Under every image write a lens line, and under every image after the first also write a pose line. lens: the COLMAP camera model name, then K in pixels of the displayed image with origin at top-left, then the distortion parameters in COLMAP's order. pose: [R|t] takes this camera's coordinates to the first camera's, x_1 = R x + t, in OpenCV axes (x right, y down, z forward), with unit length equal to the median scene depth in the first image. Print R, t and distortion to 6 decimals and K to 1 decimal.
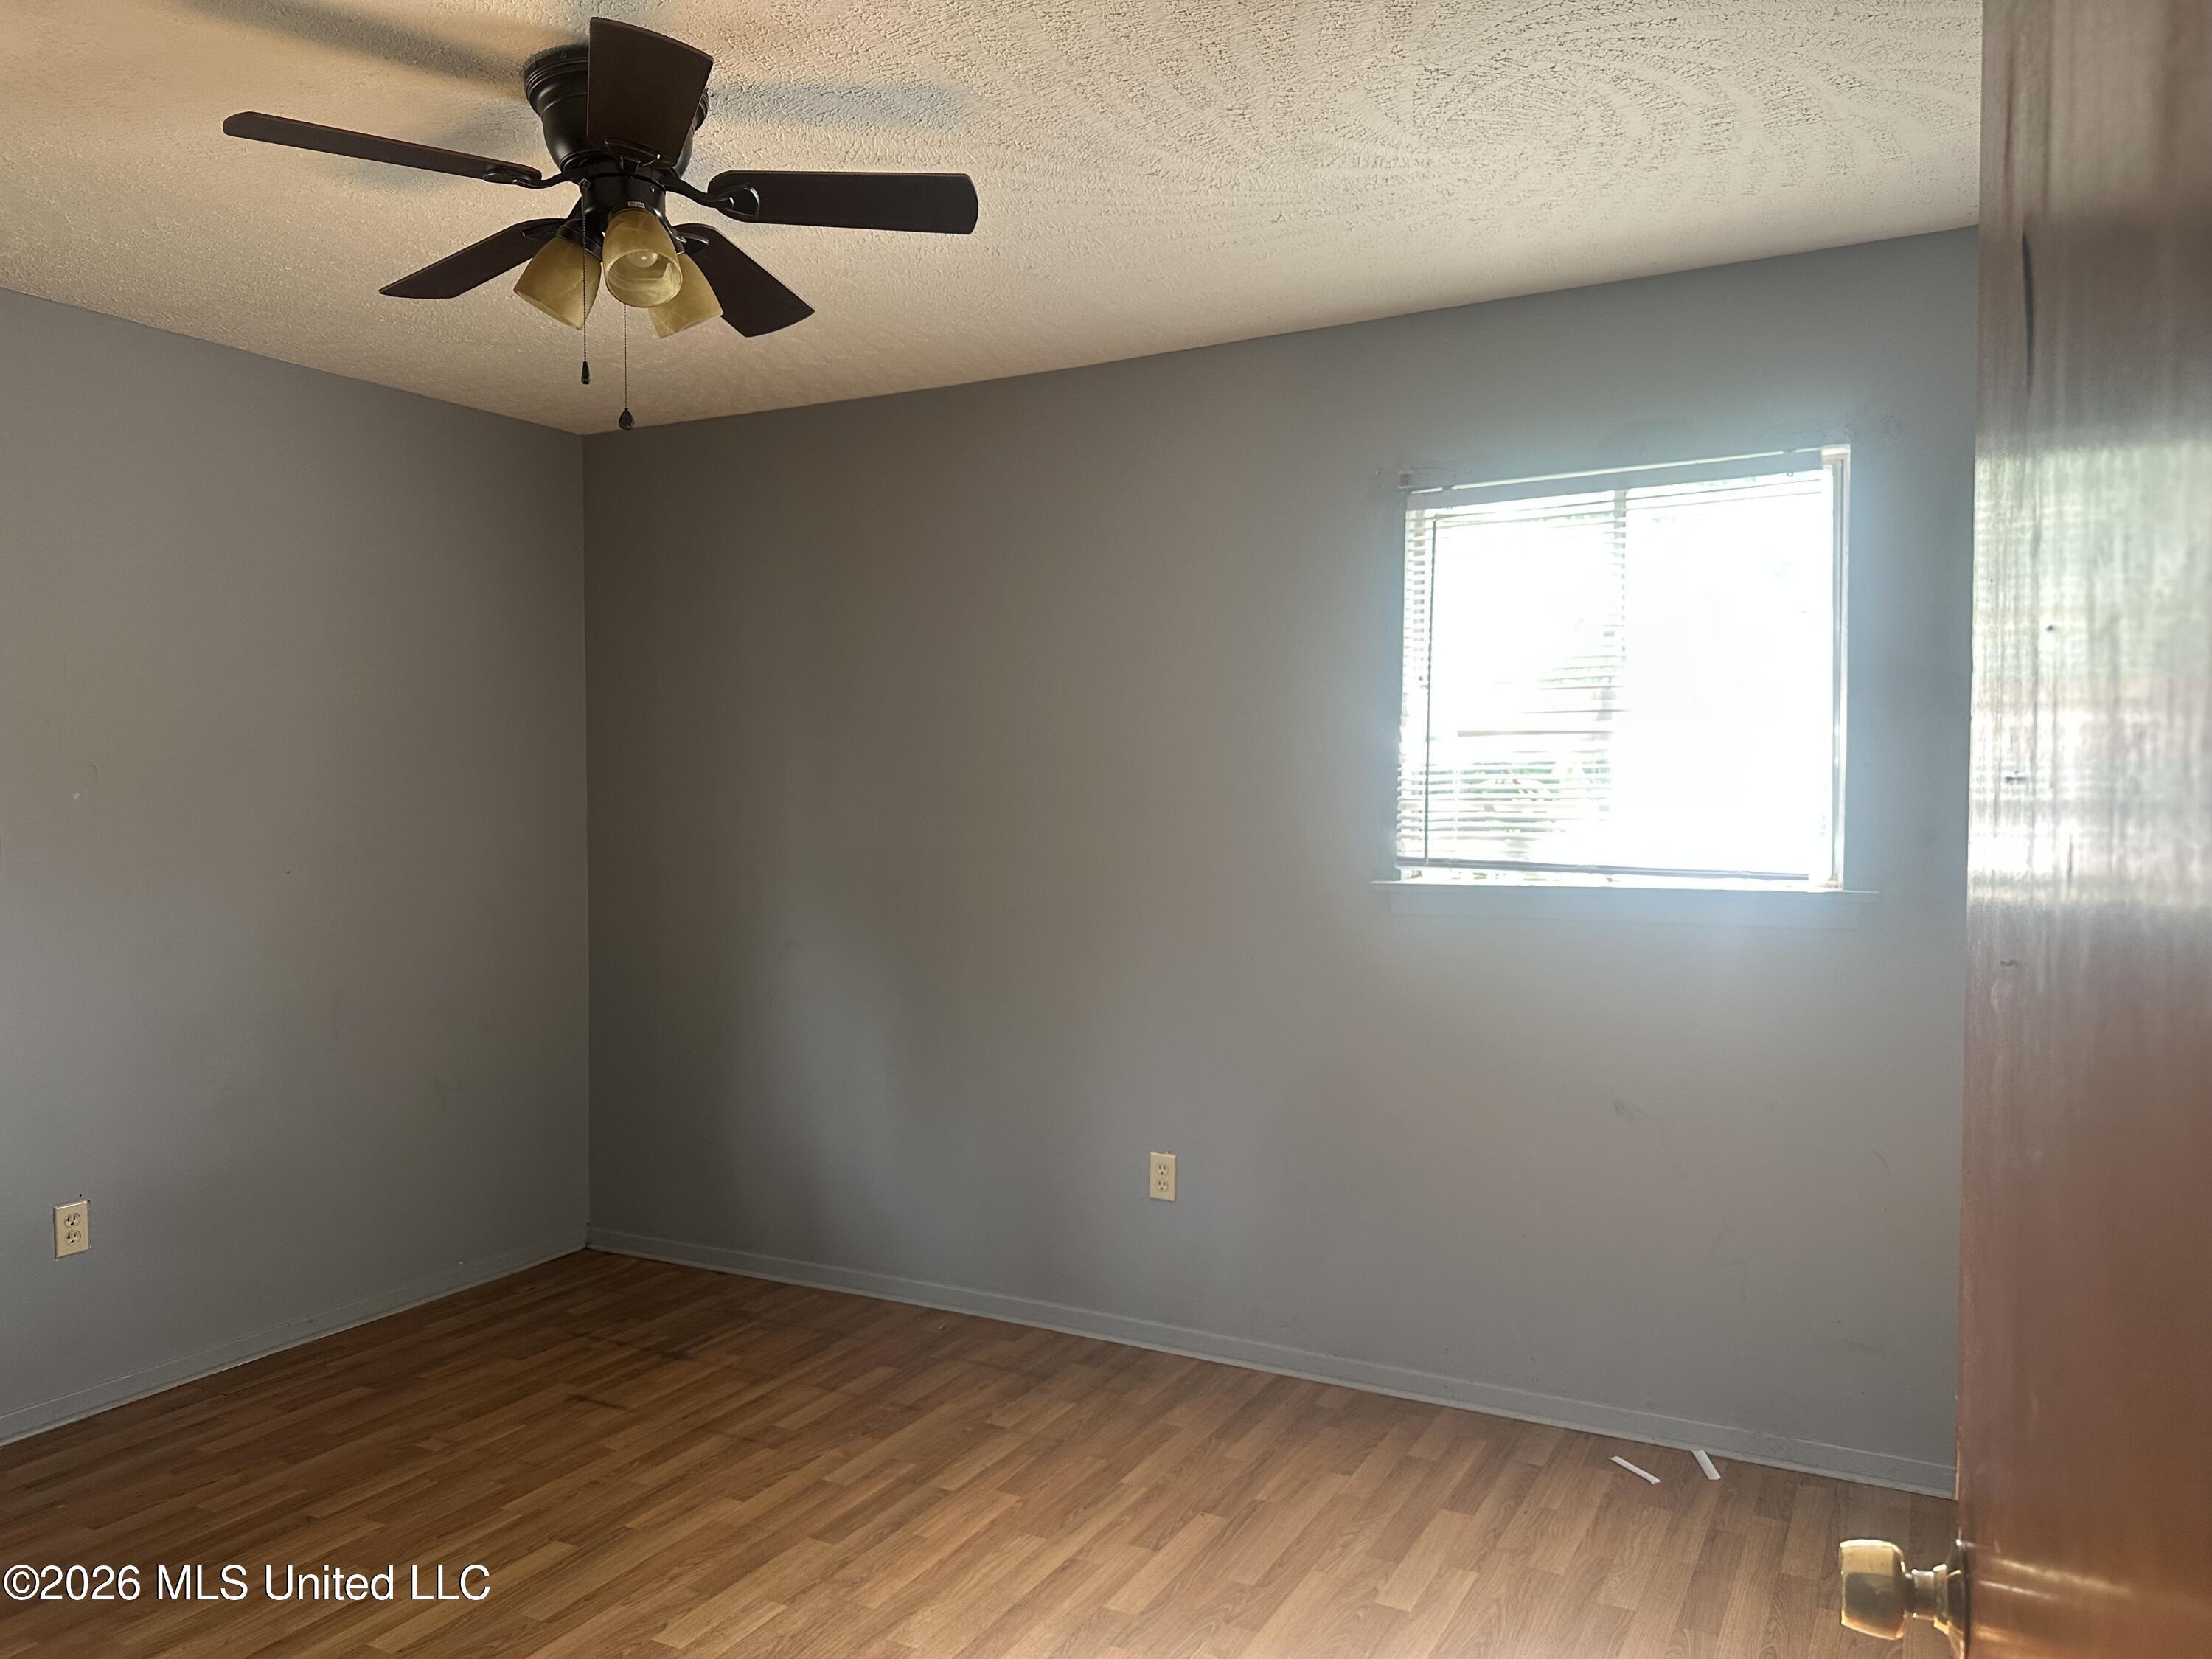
lens RADIAL K [[1546.4, 0, 1111.8], [0, 1546.4, 817.0], [0, 0, 1]] dist [0.059756, -0.072470]
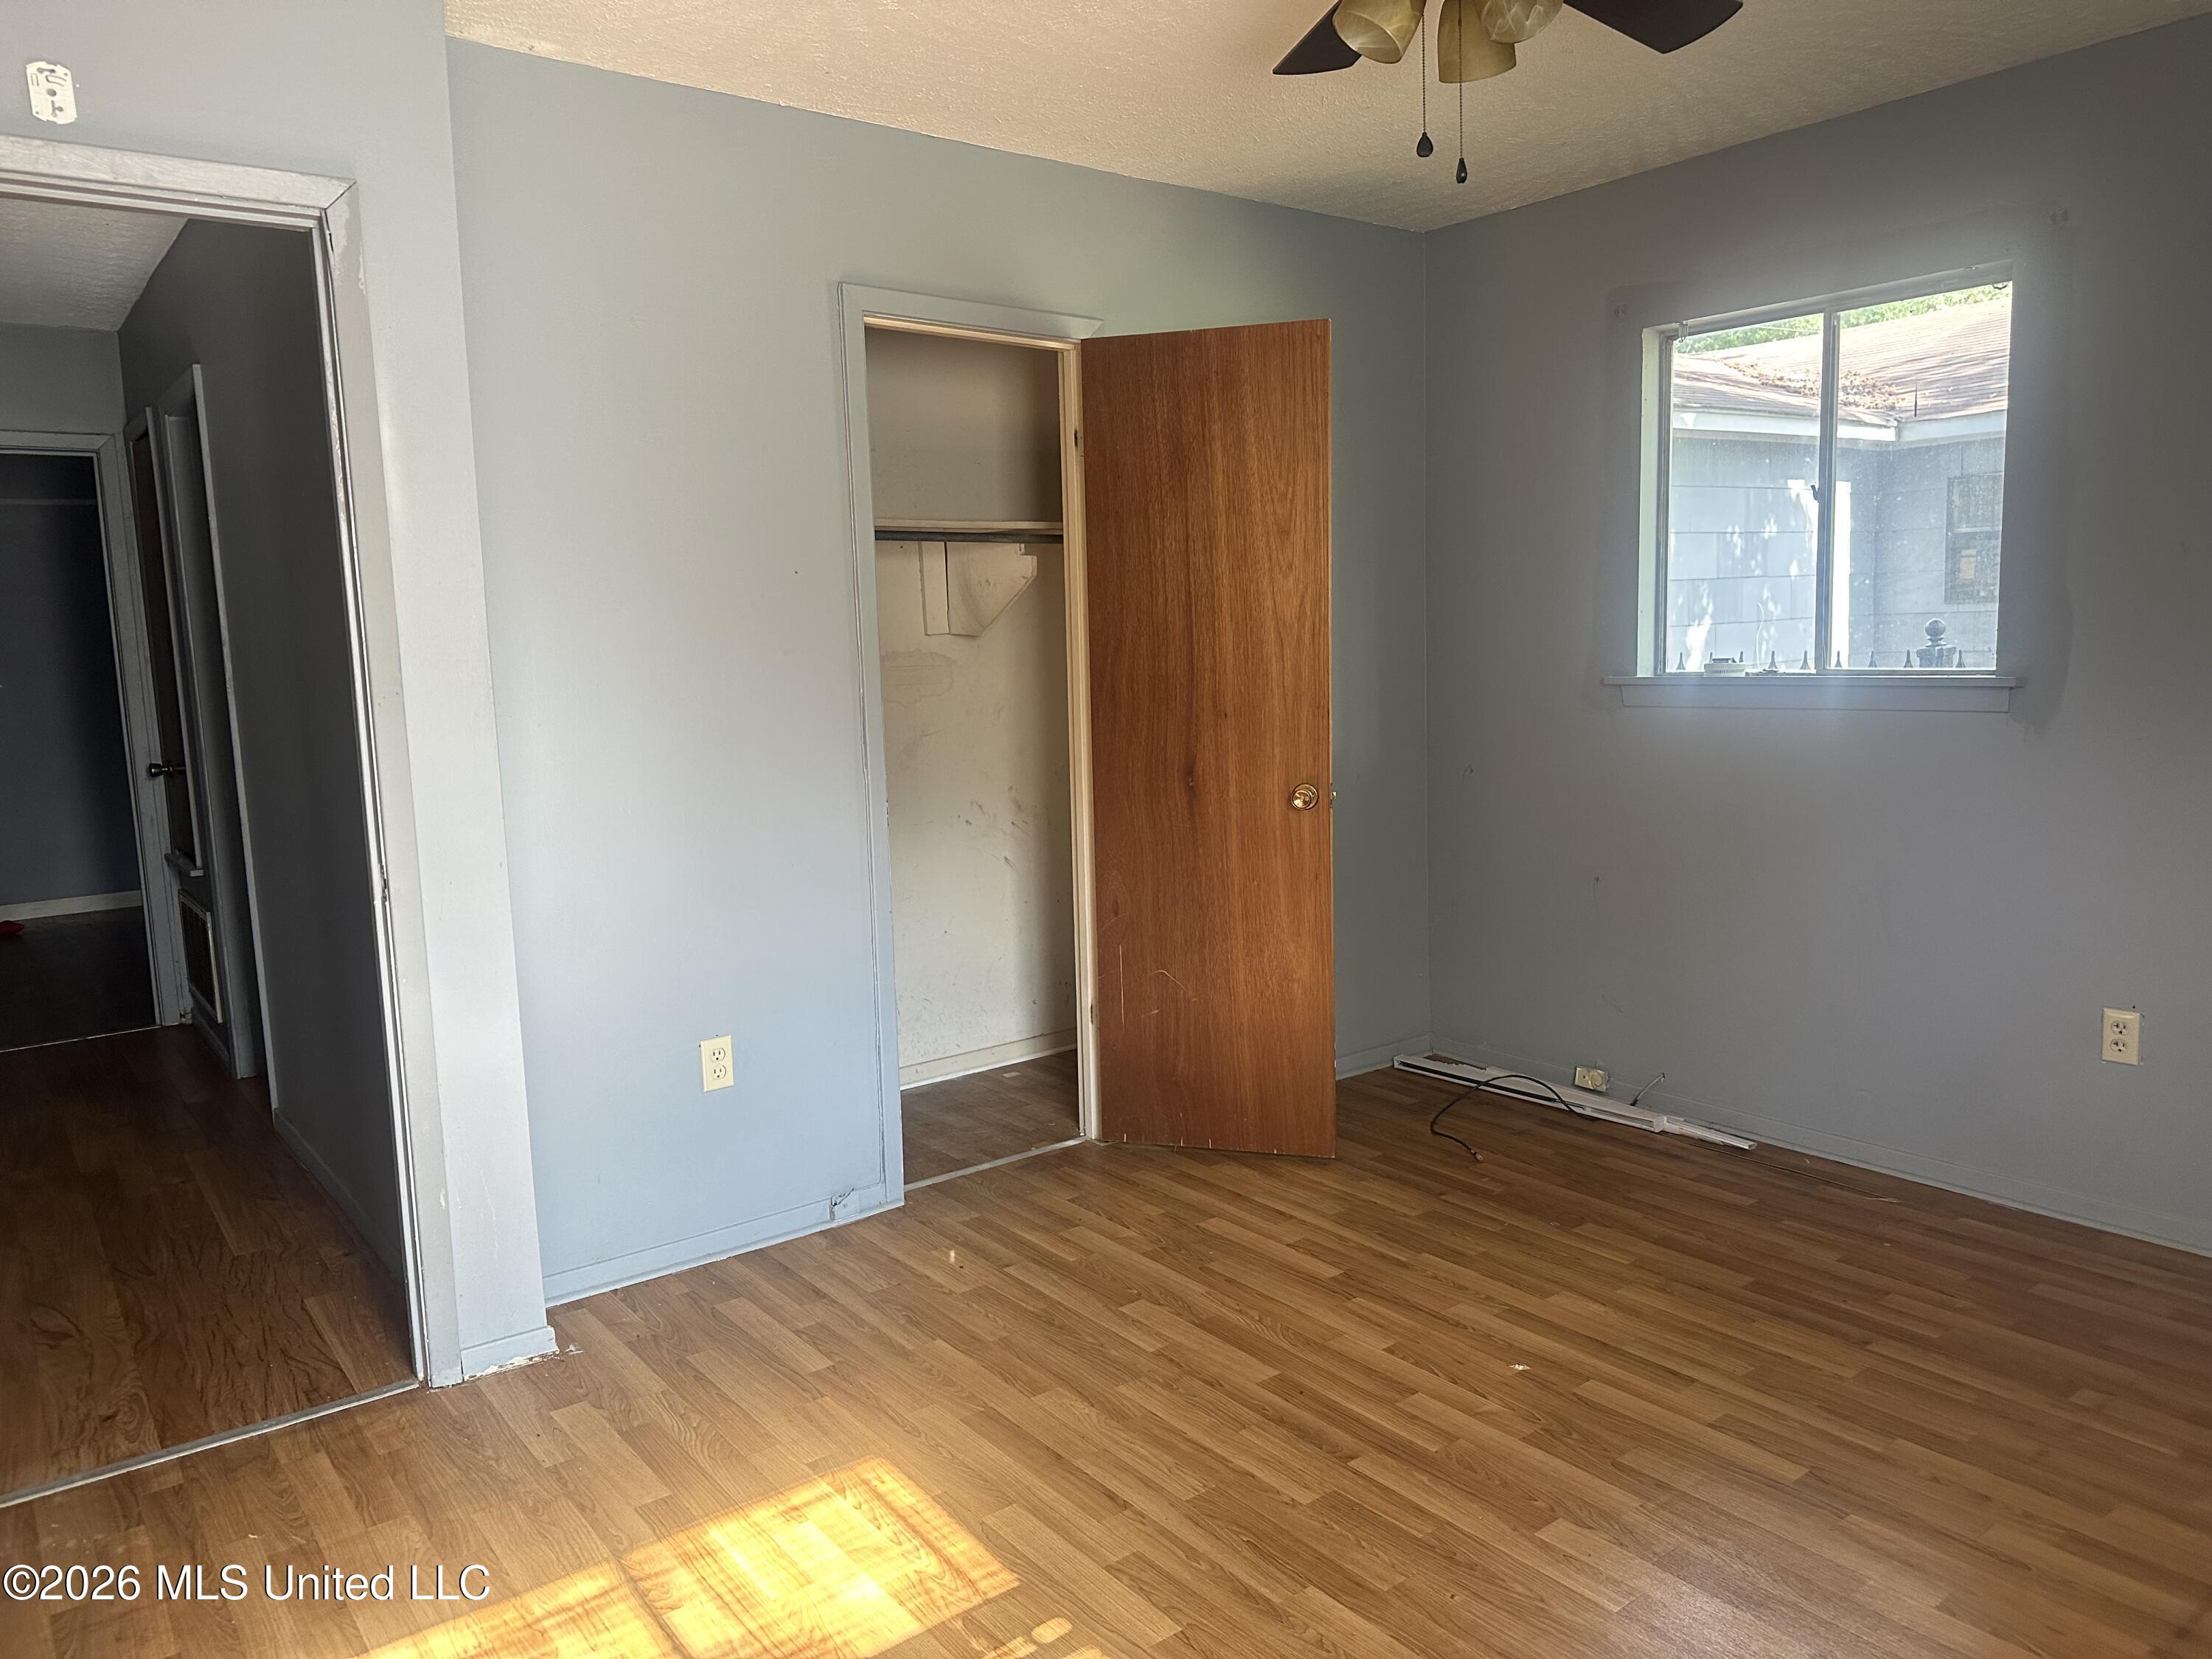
lens RADIAL K [[1546.4, 0, 1113.5], [0, 1546.4, 815.7], [0, 0, 1]] dist [0.059756, -0.072470]
pose [[-0.392202, 0.131085, -0.910491, 0.472253], [0.012239, 0.990450, 0.137325, -0.010913], [0.919798, 0.042715, -0.390061, 0.876799]]
